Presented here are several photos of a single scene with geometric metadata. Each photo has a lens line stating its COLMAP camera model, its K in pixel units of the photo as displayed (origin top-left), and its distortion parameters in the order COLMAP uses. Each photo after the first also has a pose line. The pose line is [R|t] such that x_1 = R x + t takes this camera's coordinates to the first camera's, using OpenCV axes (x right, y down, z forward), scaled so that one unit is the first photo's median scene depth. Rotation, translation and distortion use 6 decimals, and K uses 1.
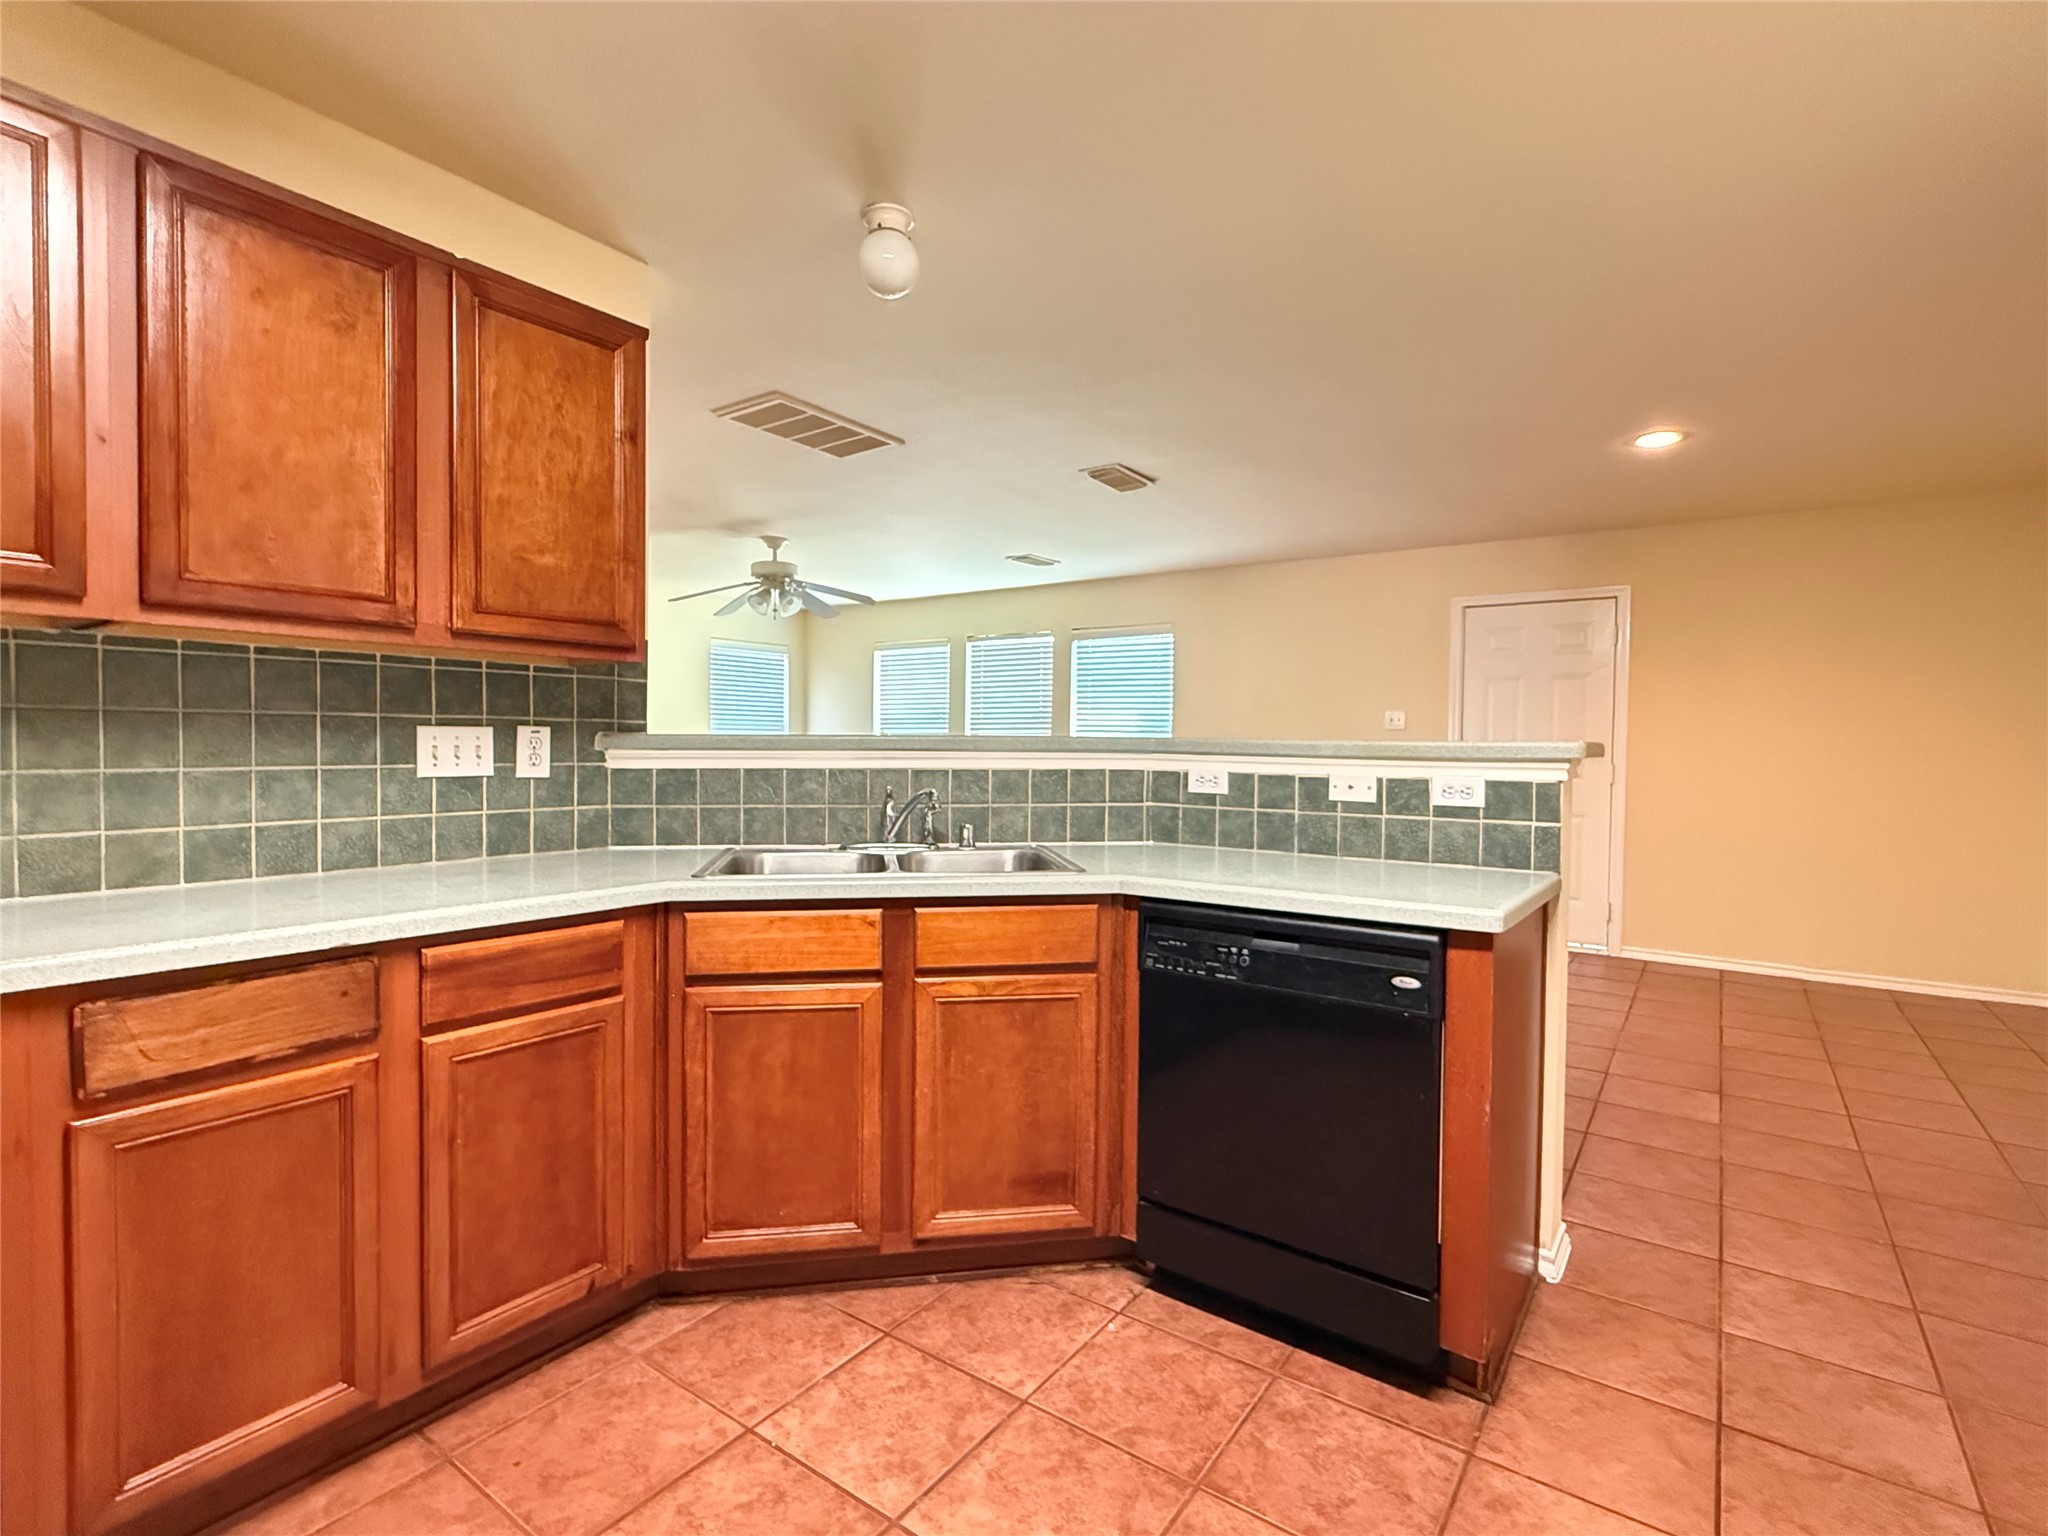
lens RADIAL K [[978.2, 0, 1024.0], [0, 978.2, 768.0], [0, 0, 1]] dist [0.002035, 0.000404]
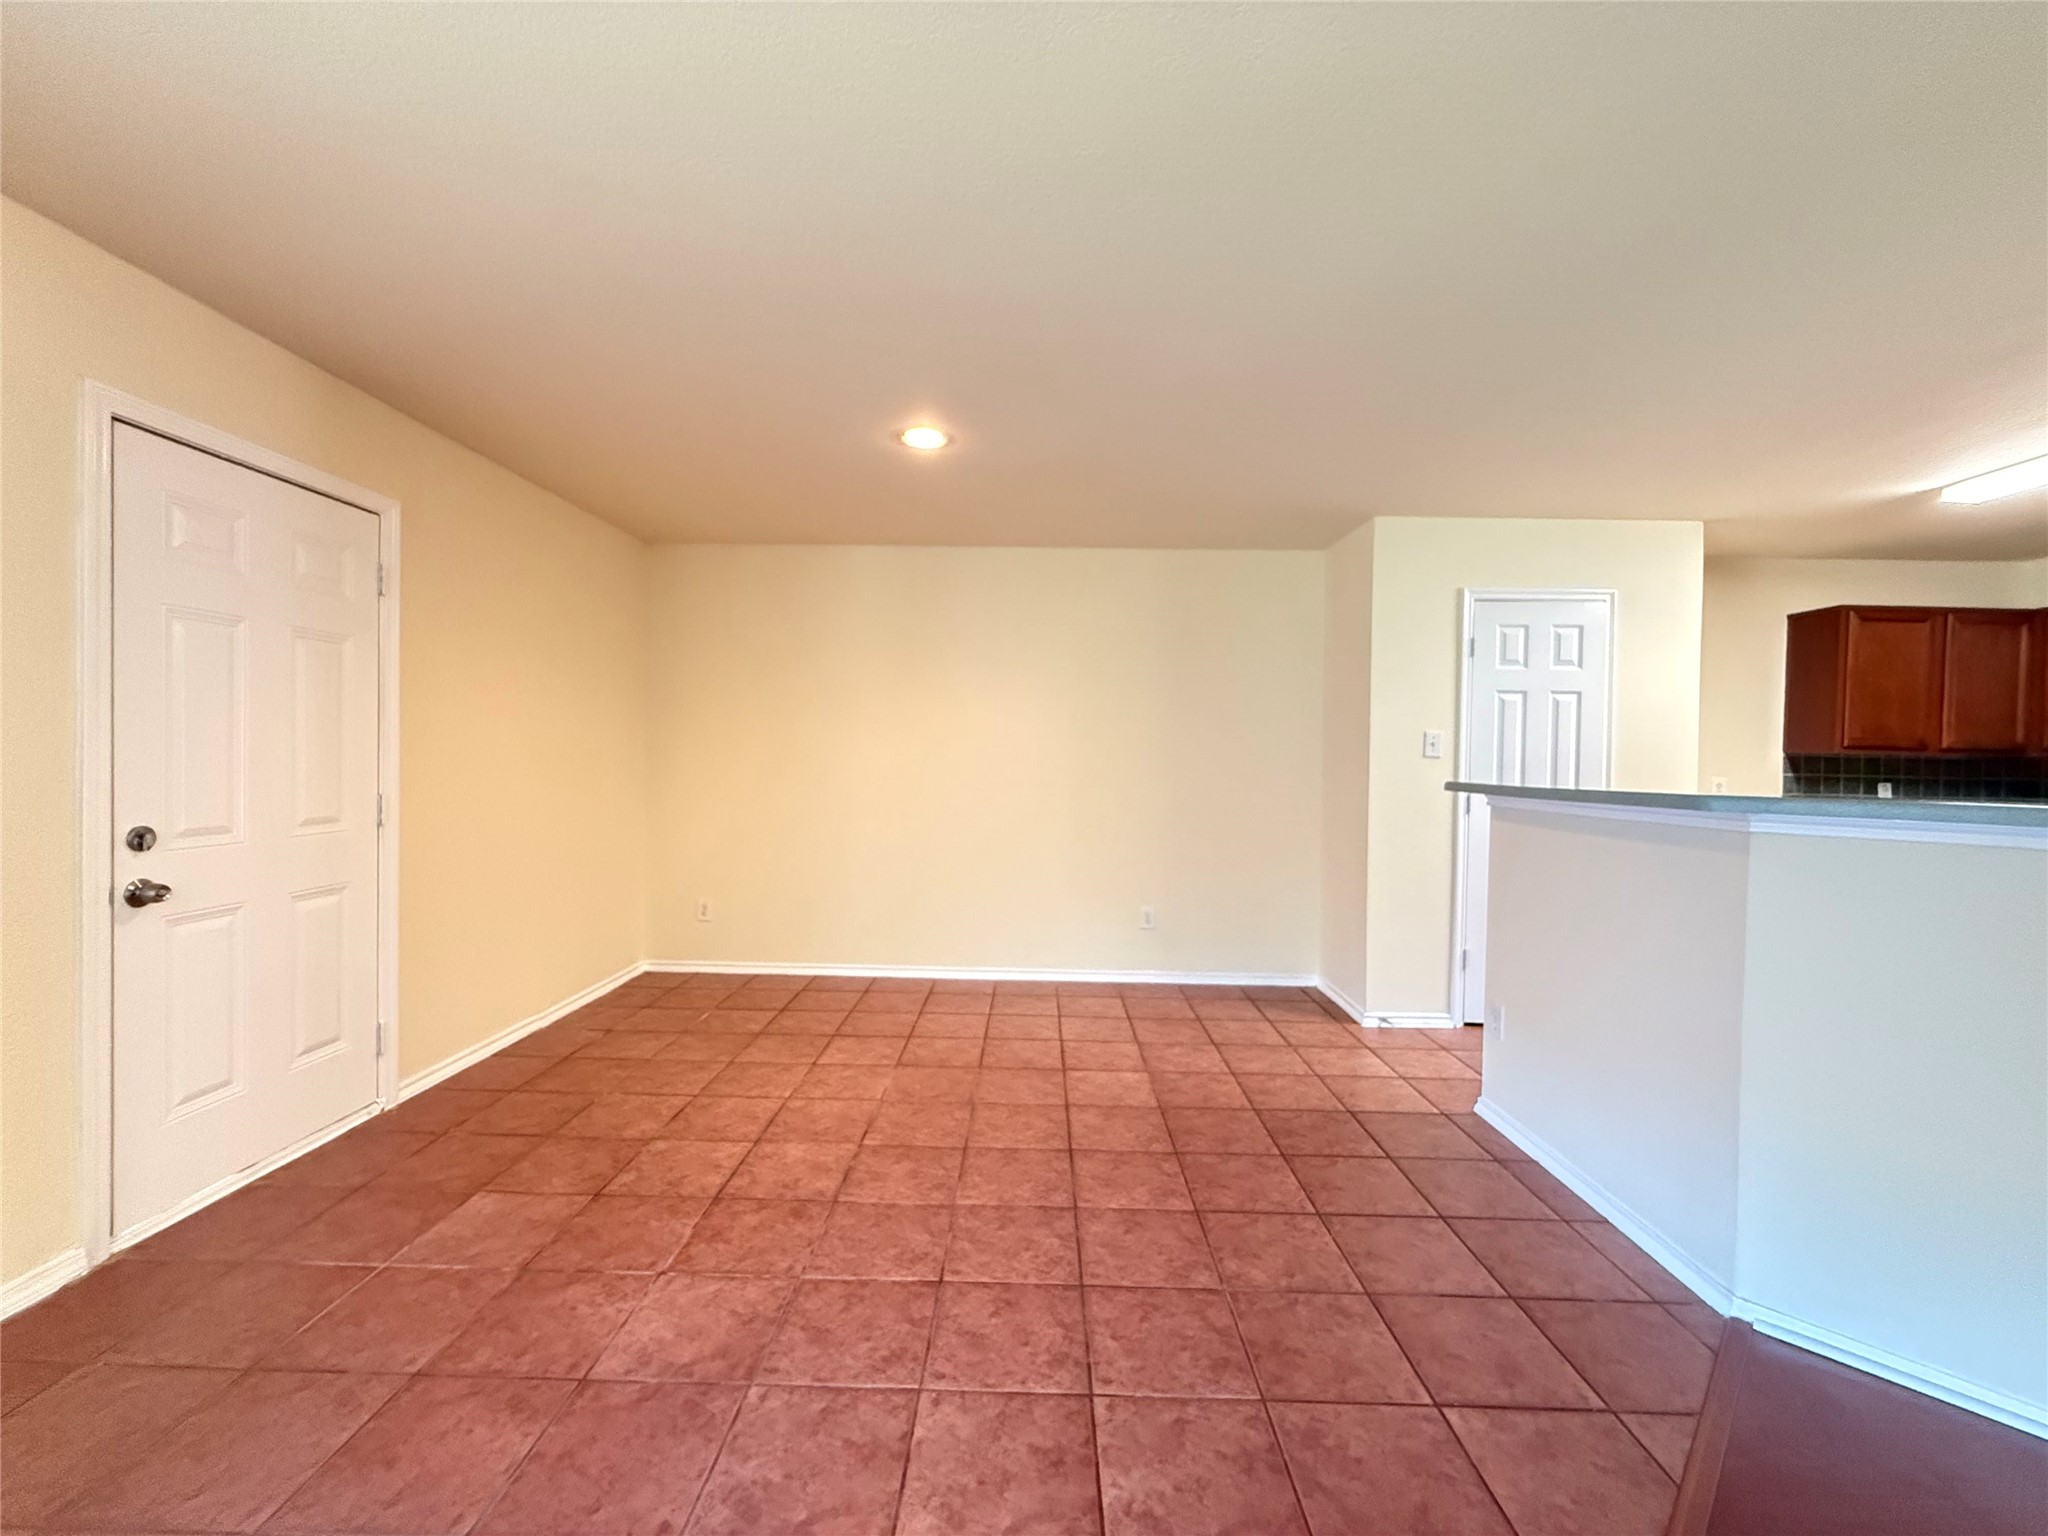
lens RADIAL K [[821.2, 0, 1024.0], [0, 821.2, 768.0], [0, 0, 1]] dist [0.000405, -0.000007]
pose [[-0.568786, -0.026492, 0.822059, -0.079520], [0.002472, 0.999422, 0.033918, -0.089240], [-0.822482, 0.021325, -0.568392, 2.388246]]
